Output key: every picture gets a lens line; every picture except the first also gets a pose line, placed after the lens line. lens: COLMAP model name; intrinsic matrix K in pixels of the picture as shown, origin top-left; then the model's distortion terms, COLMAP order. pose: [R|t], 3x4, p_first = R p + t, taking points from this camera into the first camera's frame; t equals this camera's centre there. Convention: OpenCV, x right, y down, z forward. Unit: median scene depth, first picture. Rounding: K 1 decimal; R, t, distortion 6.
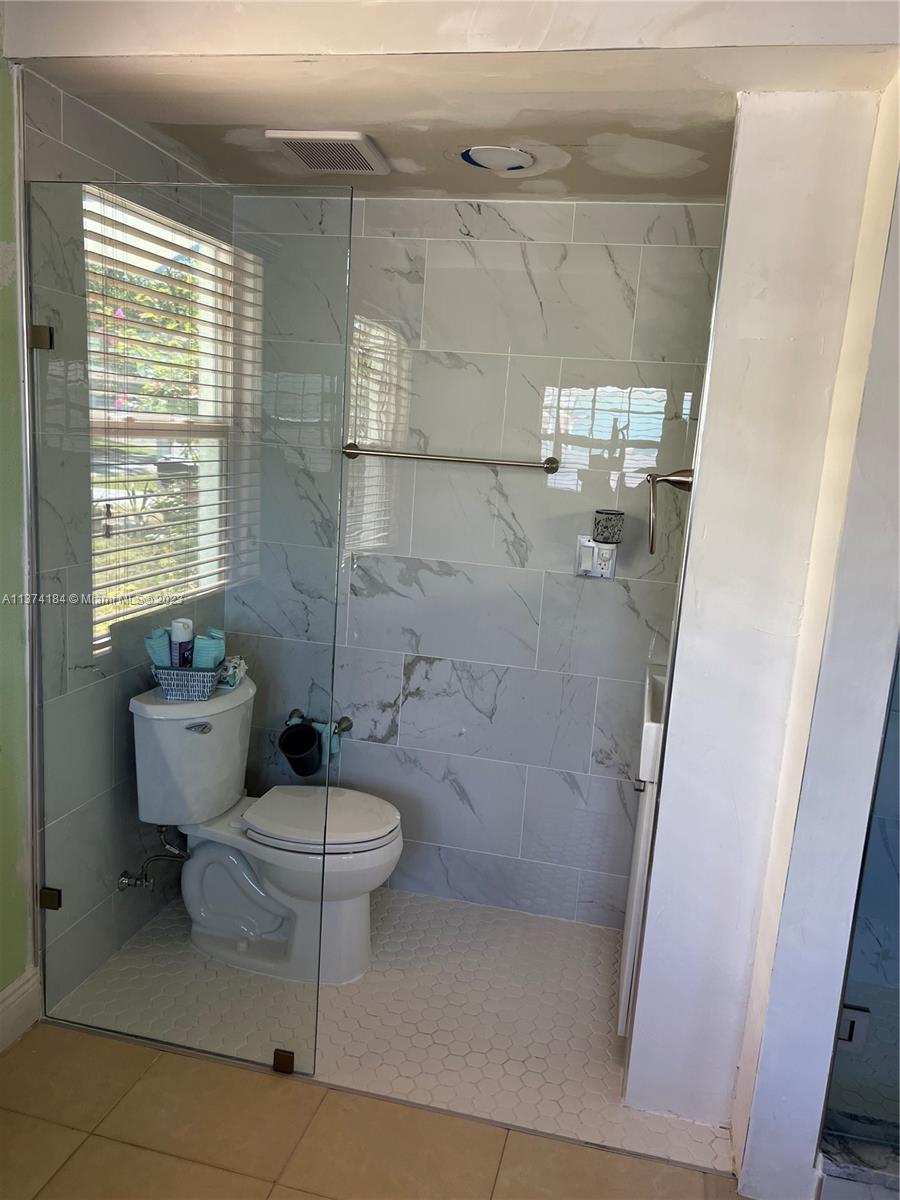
lens RADIAL K [[924.7, 0, 450.0], [0, 924.7, 600.0], [0, 0, 1]] dist [0.083862, -0.070407]
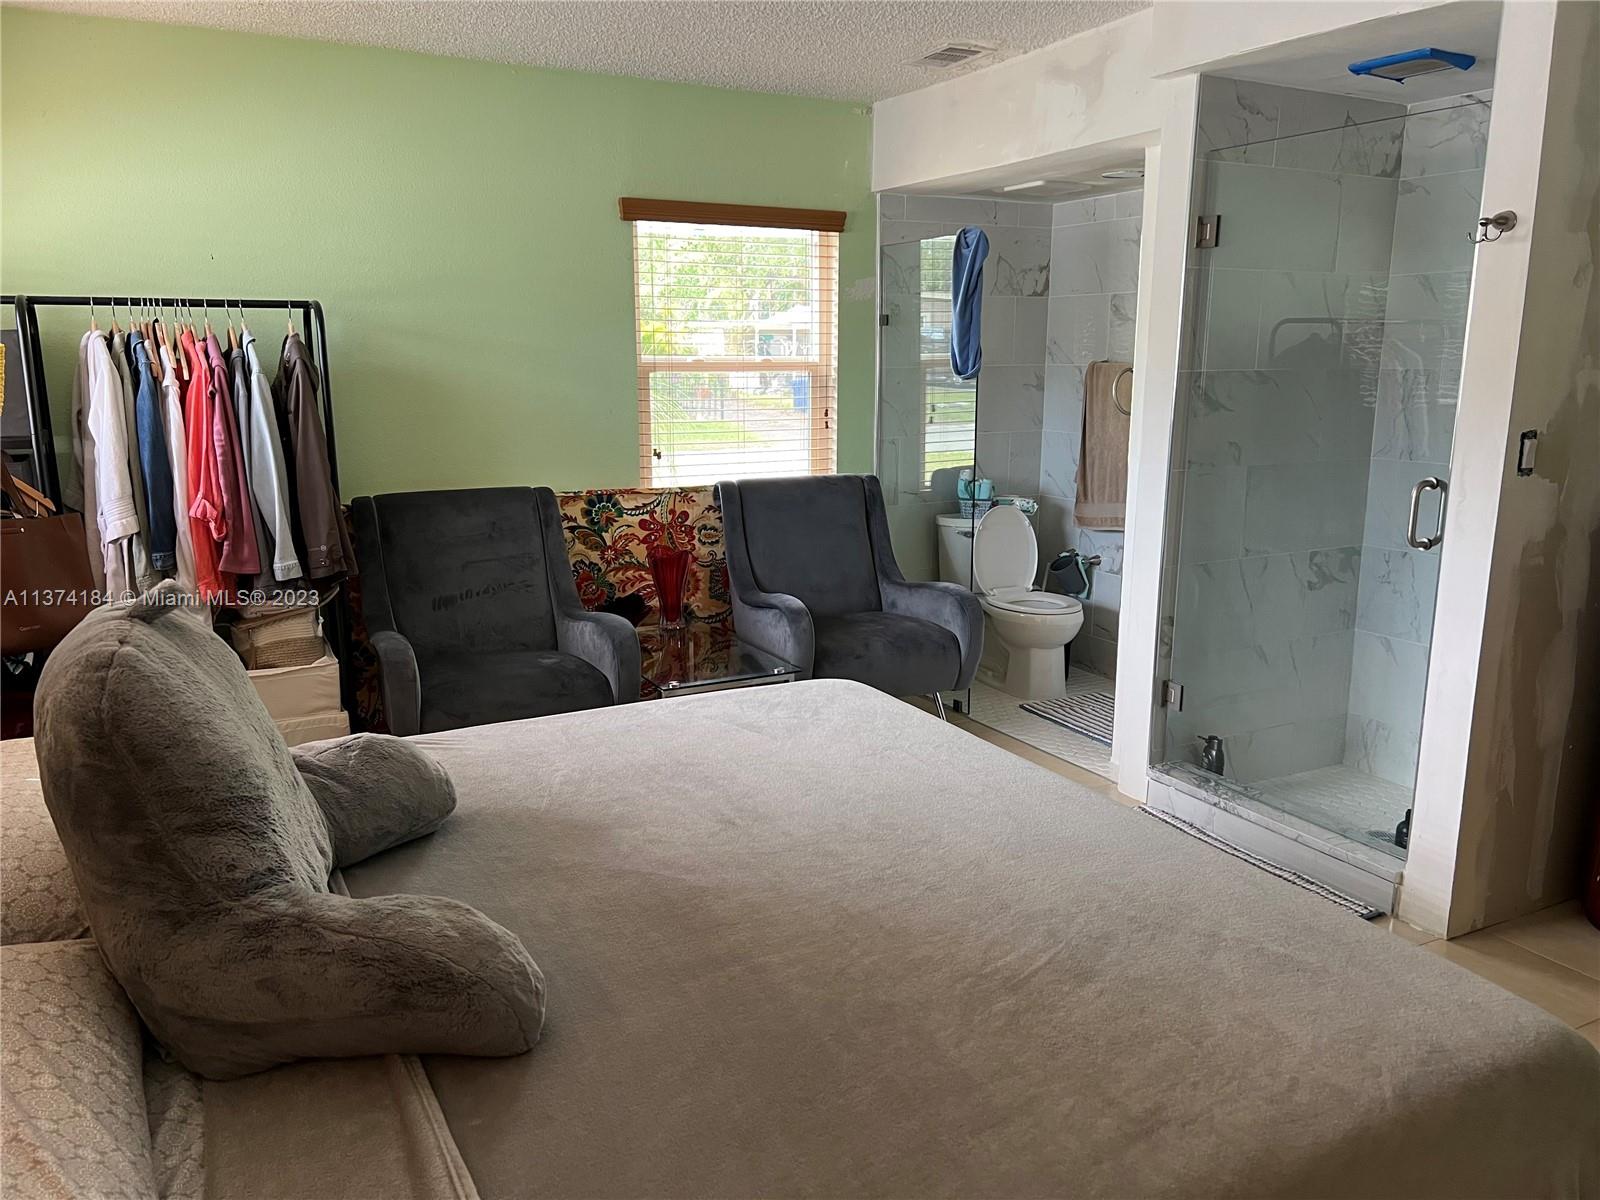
lens RADIAL K [[1232.9, 0, 800.0], [0, 1232.9, 600.0], [0, 0, 1]] dist [0.083862, -0.070407]
pose [[0.647179, 0.080302, -0.758097, 1.102345], [-0.090318, 0.995509, 0.028347, 0.192221], [0.756969, 0.050124, 0.651526, -0.617731]]
